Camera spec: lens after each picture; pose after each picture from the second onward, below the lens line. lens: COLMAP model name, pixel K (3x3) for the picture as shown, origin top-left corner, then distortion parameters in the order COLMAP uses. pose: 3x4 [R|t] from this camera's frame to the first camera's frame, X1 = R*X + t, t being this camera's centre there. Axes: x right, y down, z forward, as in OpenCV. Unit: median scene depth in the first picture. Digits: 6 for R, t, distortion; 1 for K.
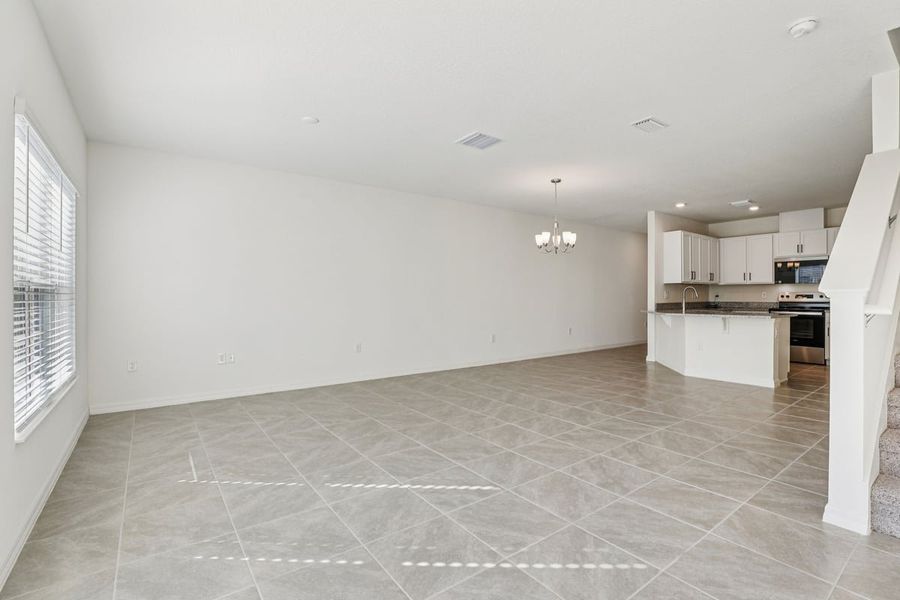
lens RADIAL K [[411.9, 0, 462.5], [0, 411.9, 287.9], [0, 0, 1]] dist [-0.015993, 0.000454]
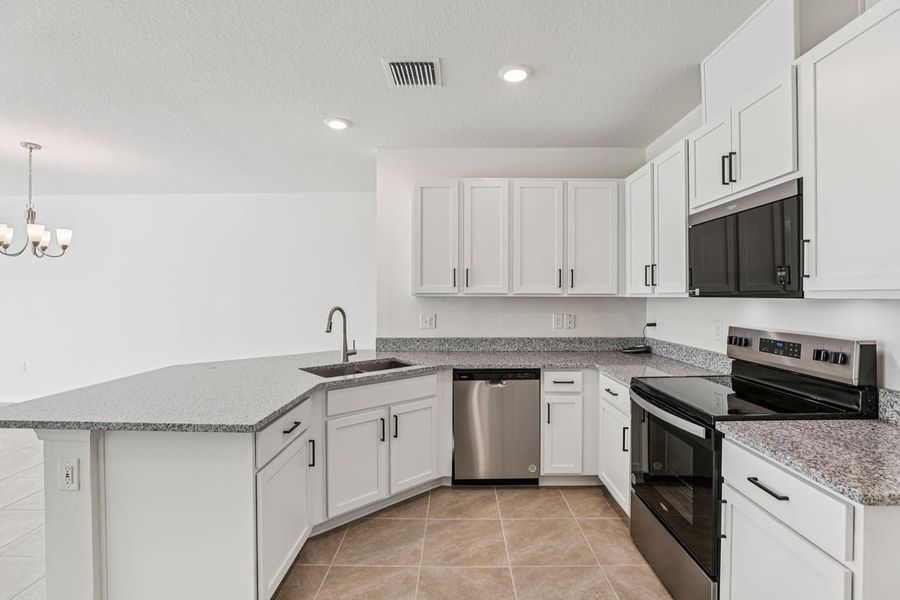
lens RADIAL K [[411.9, 0, 447.8], [0, 411.9, 297.8], [0, 0, 1]] dist [-0.015993, 0.000454]
pose [[0.781159, 0.000659, -0.624332, 0.849732], [0.012344, 0.999788, 0.016501, -0.017980], [0.624210, -0.020597, 0.780985, 0.671490]]
